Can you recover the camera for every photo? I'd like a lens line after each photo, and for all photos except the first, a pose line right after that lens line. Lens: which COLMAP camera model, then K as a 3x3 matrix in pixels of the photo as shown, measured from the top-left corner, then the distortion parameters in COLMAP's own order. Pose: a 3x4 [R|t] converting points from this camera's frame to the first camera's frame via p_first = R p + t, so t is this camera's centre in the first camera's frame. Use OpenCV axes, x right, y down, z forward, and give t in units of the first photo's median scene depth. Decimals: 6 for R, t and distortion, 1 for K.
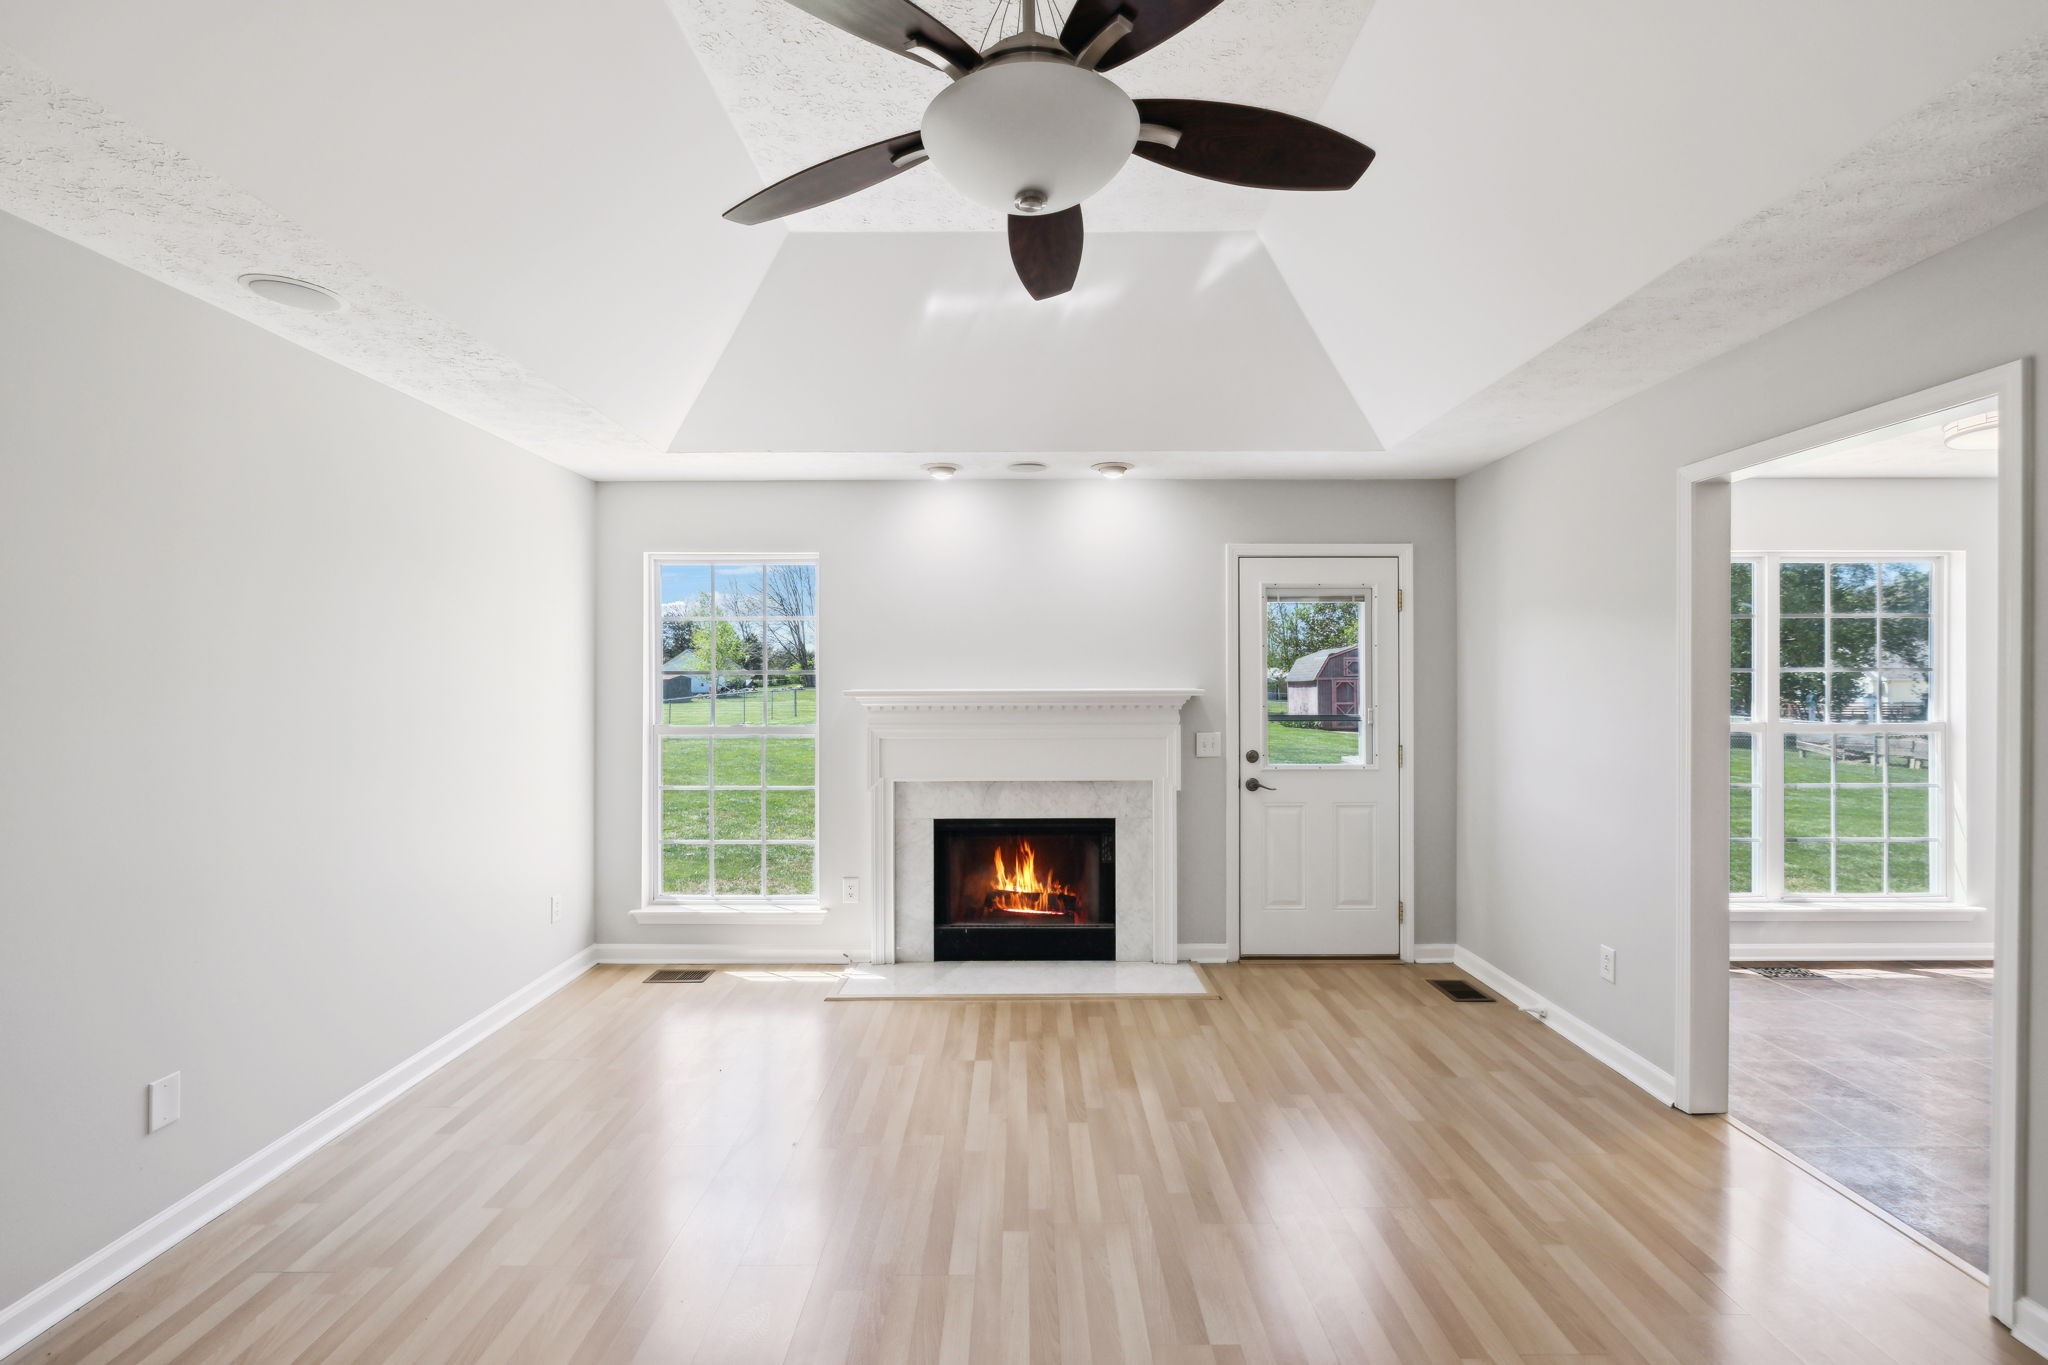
lens RADIAL K [[923.6, 0, 1039.7], [0, 923.6, 684.5], [0, 0, 1]] dist [-0.007076, 0.002749]
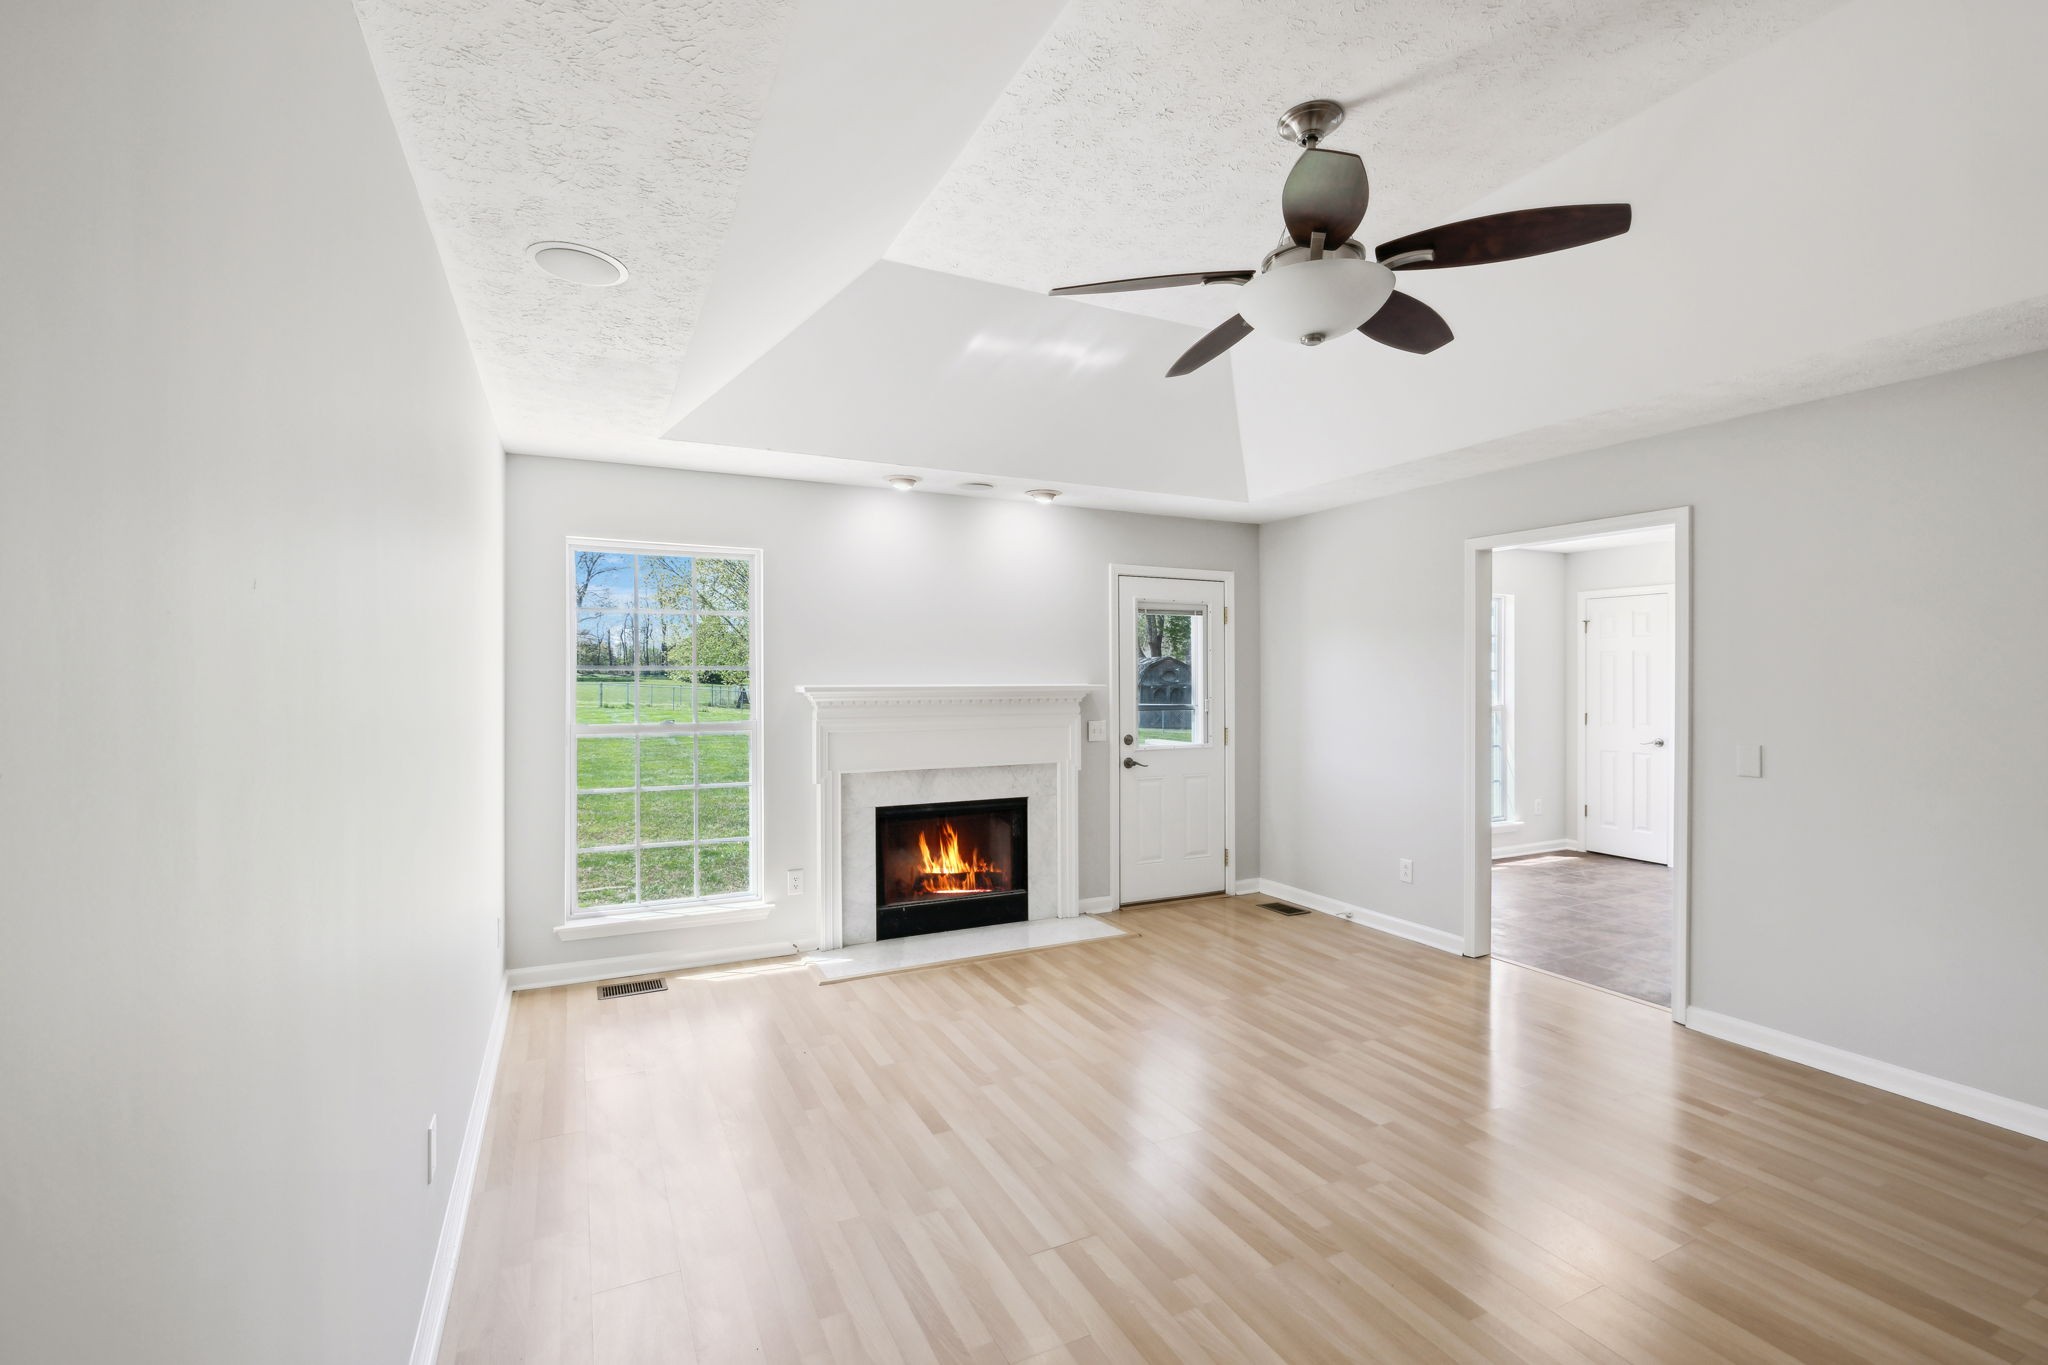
lens RADIAL K [[923.6, 0, 1039.5], [0, 923.6, 690.2], [0, 0, 1]] dist [-0.007076, 0.002749]
pose [[0.890539, -0.004196, 0.454888, -0.432110], [-0.000184, 0.999954, 0.009584, 0.000701], [-0.454907, -0.008618, 0.890497, -0.030152]]
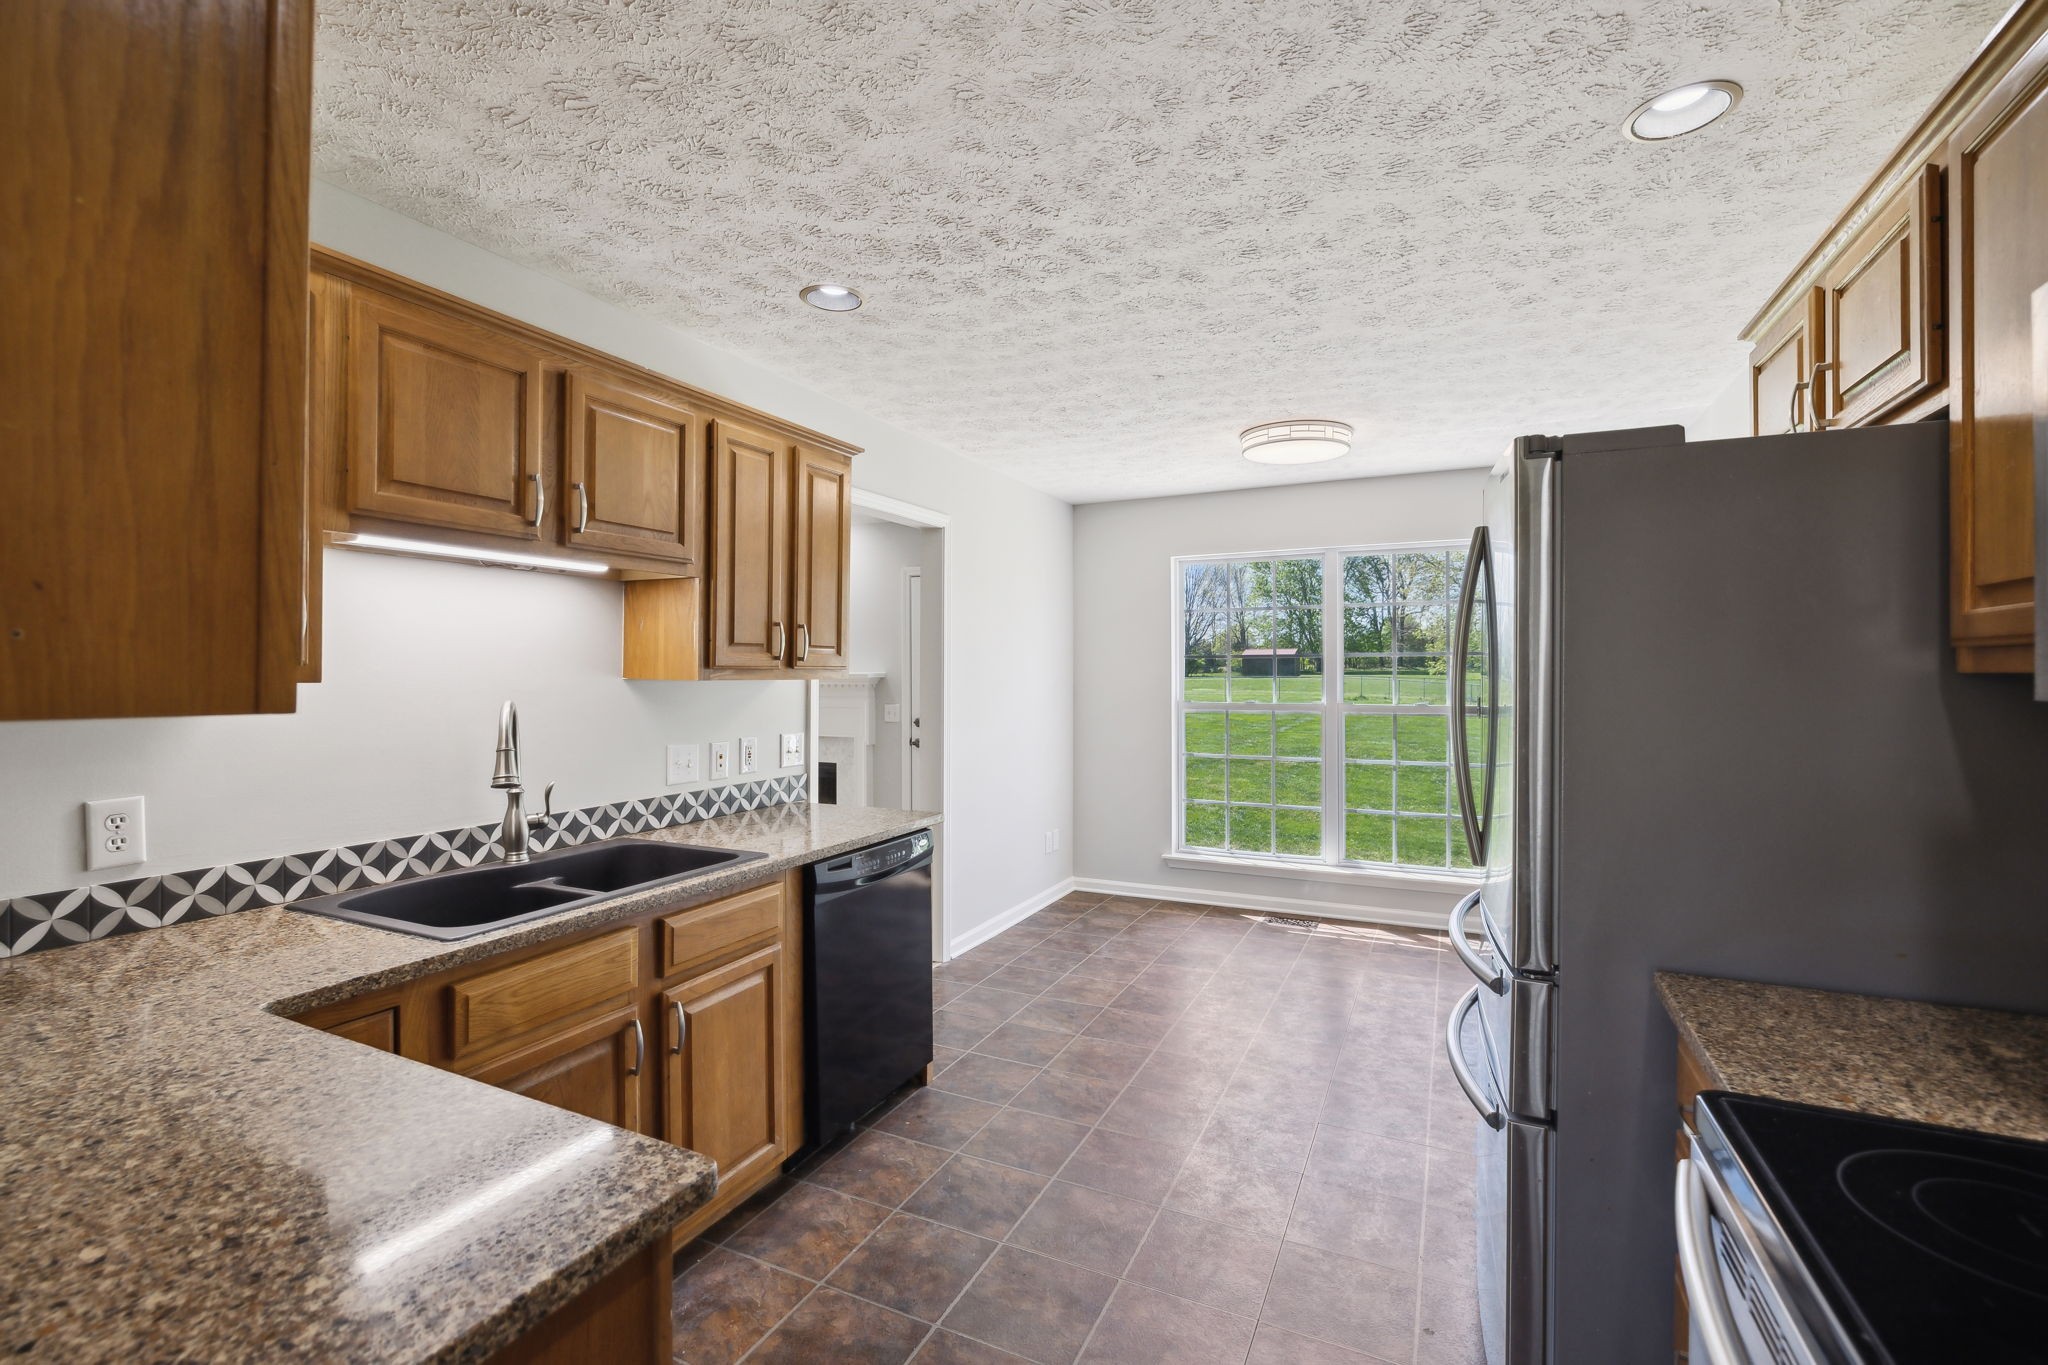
lens RADIAL K [[811.3, 0, 1025.4], [0, 811.3, 675.2], [0, 0, 1]] dist [-0.003364, -0.000230]
pose [[0.912936, -0.000084, -0.408102, 0.882384], [0.003748, 0.999960, 0.008178, -0.001727], [0.408085, -0.008995, 0.912900, -0.040270]]
